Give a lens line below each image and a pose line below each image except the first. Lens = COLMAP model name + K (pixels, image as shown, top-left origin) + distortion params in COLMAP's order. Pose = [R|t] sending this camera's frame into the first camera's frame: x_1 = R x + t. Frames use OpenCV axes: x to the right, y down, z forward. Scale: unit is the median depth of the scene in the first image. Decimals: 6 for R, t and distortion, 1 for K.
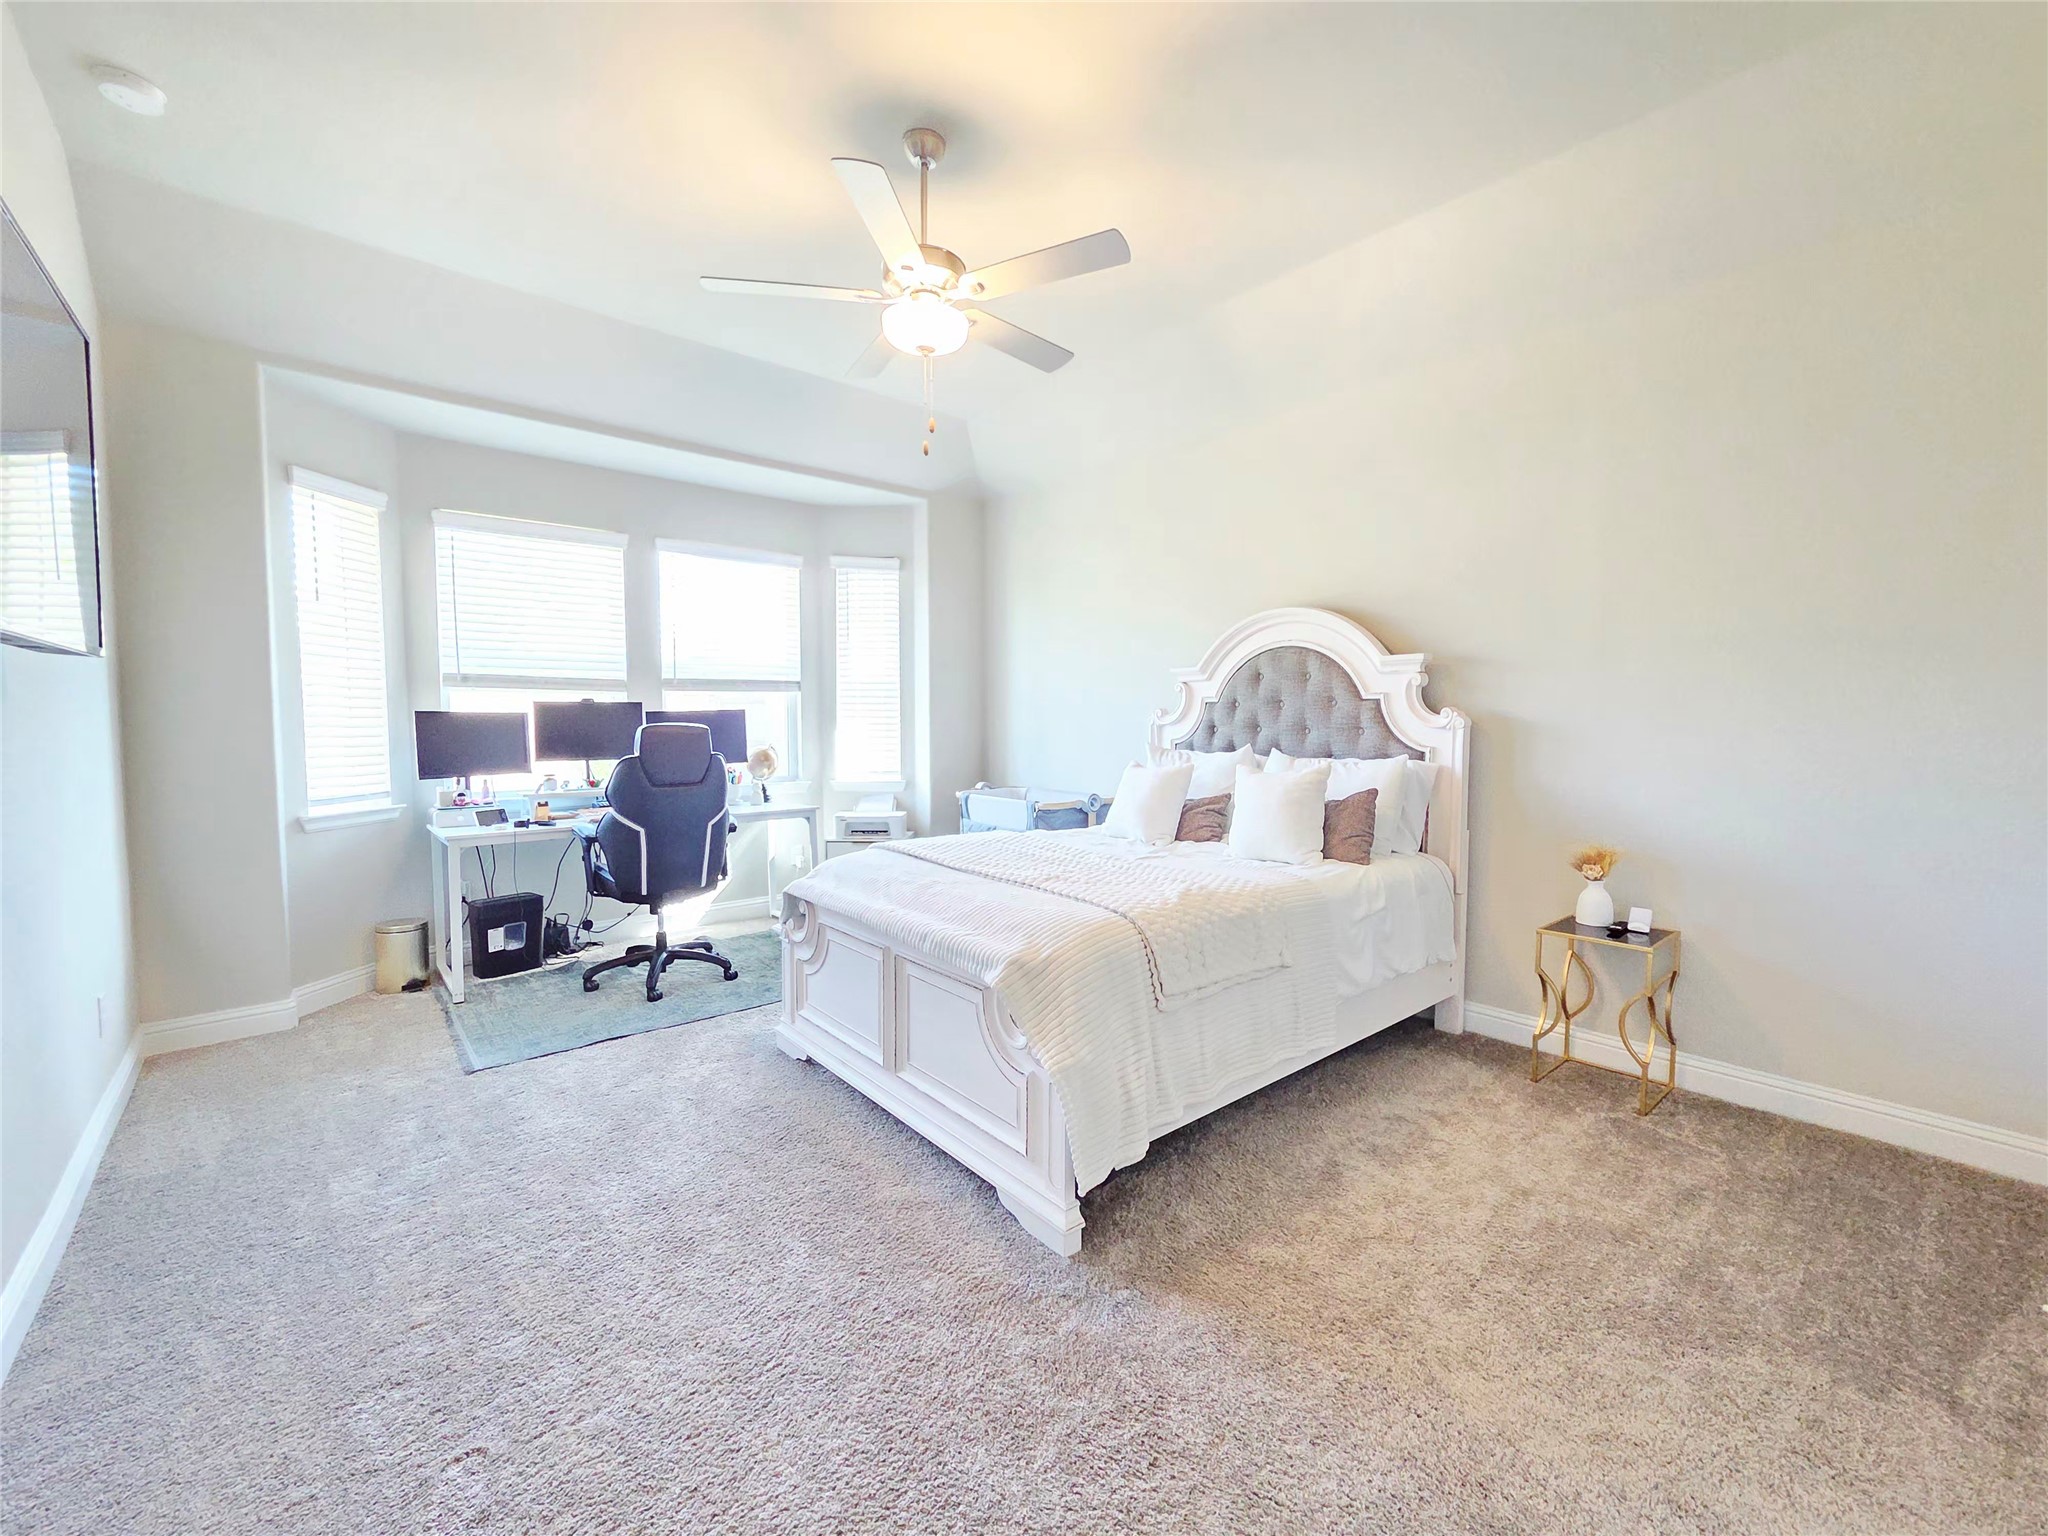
lens RADIAL K [[843.7, 0, 1023.1], [0, 843.7, 759.6], [0, 0, 1]] dist [0.000385, -0.000039]
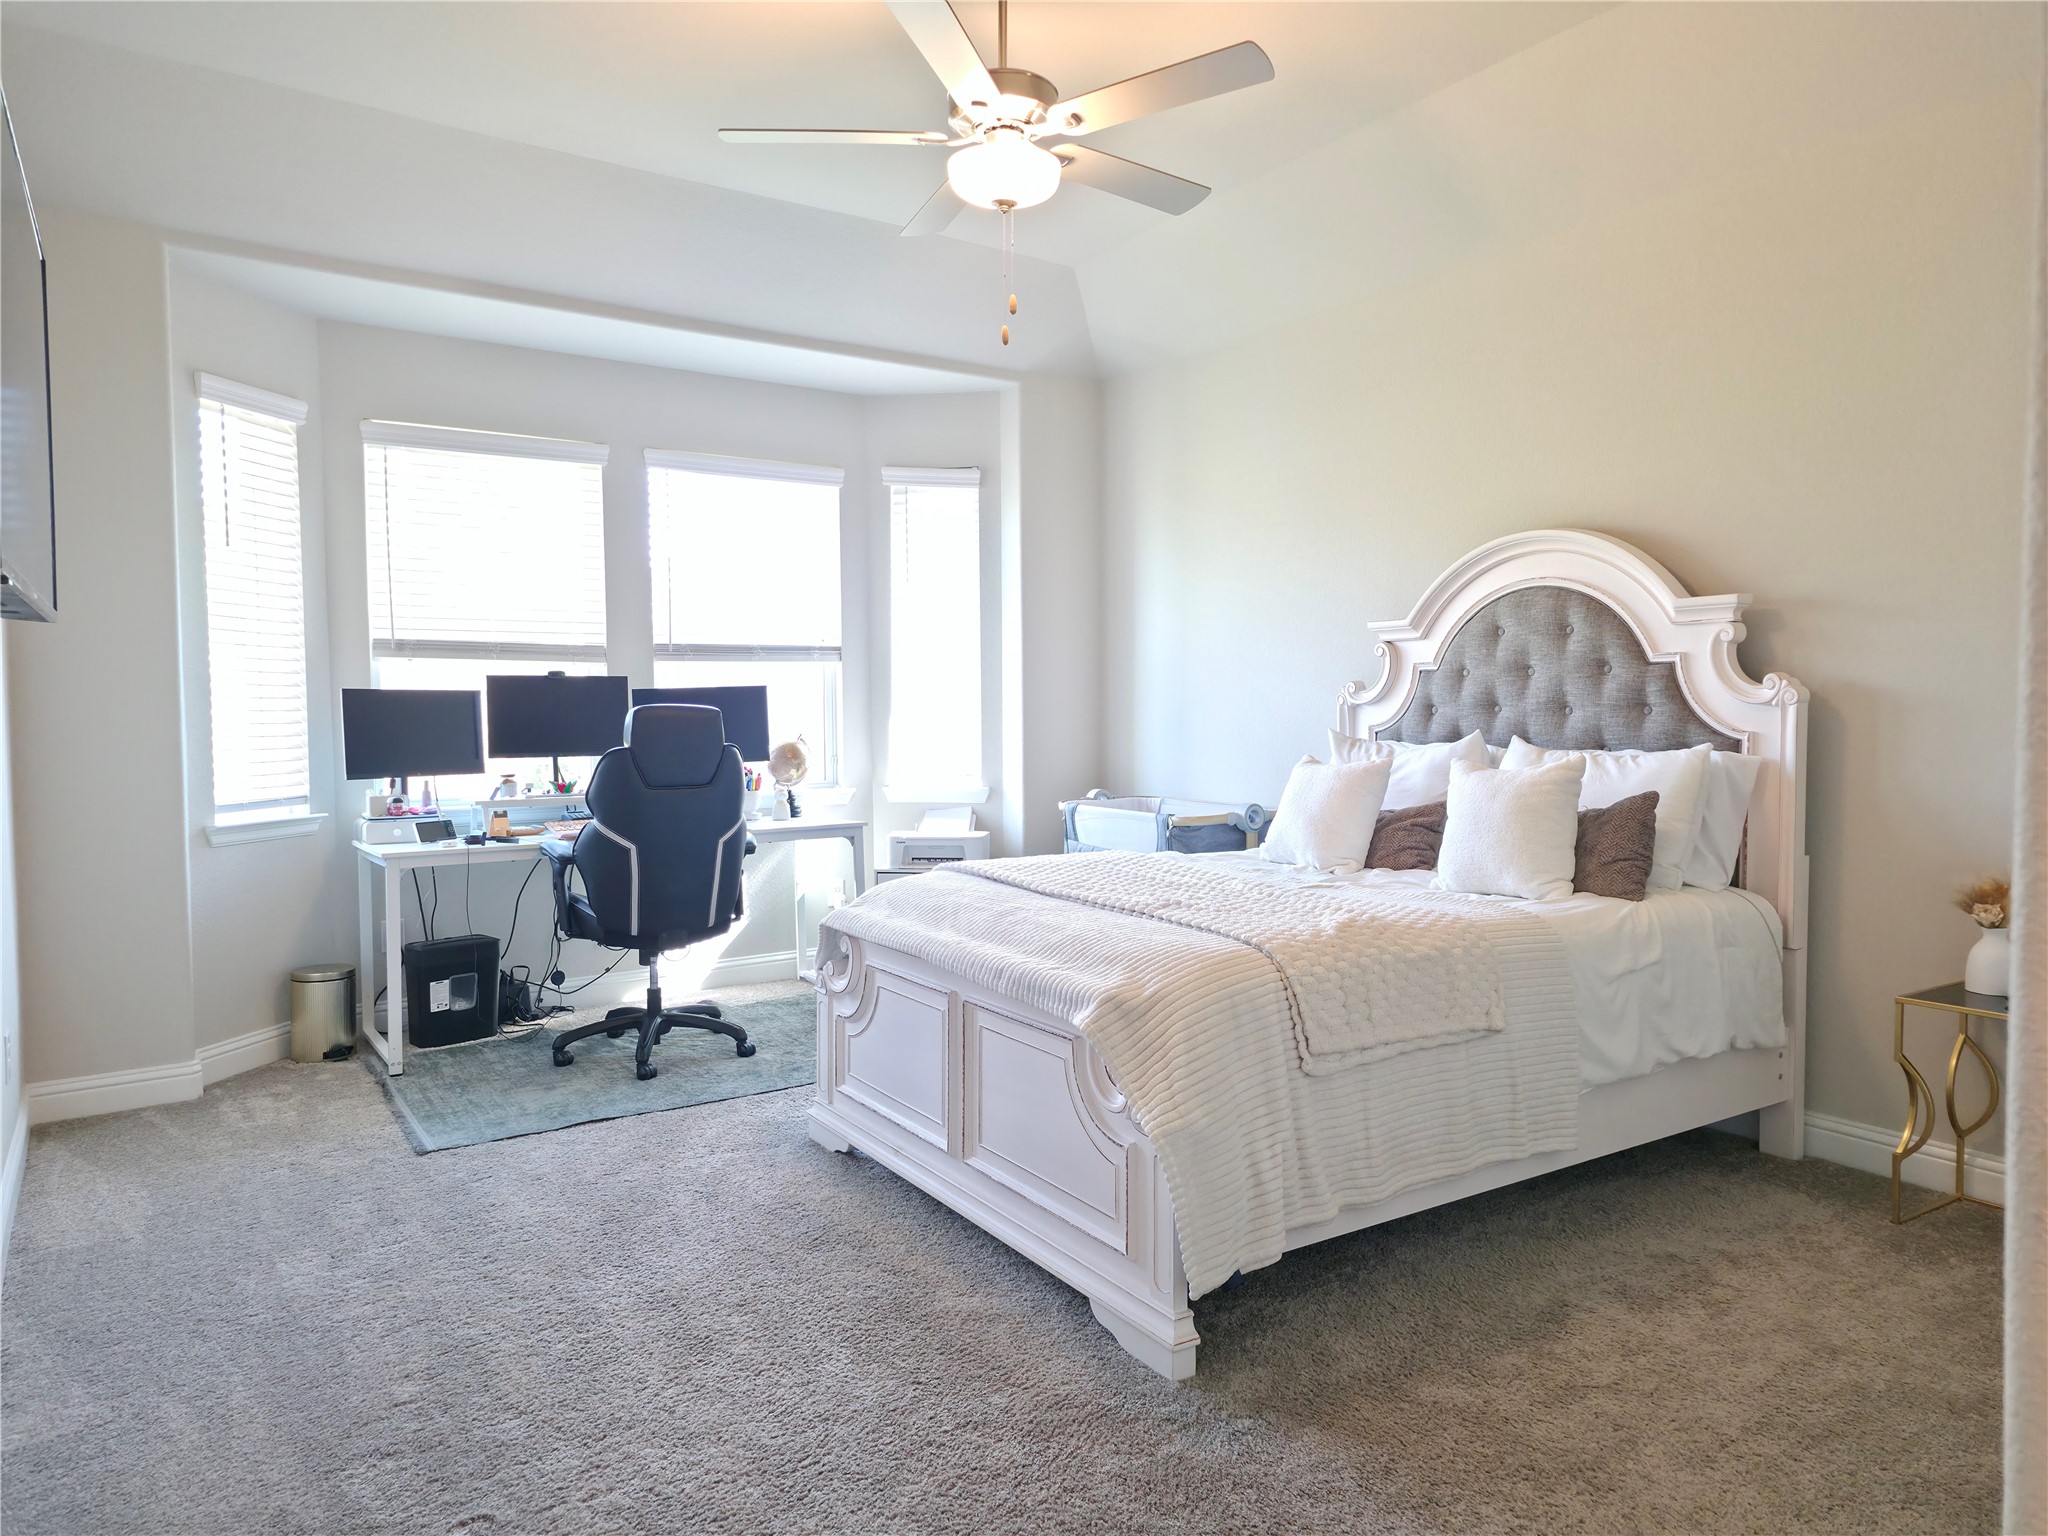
lens RADIAL K [[1360.4, 0, 1018.3], [0, 1360.4, 755.9], [0, 0, 1]] dist [0.073054, -0.049948]
pose [[0.992128, -0.000006, -0.125231, 0.049069], [-0.001504, 0.999927, -0.011964, 0.022087], [0.125222, 0.012058, 0.992055, -0.208223]]
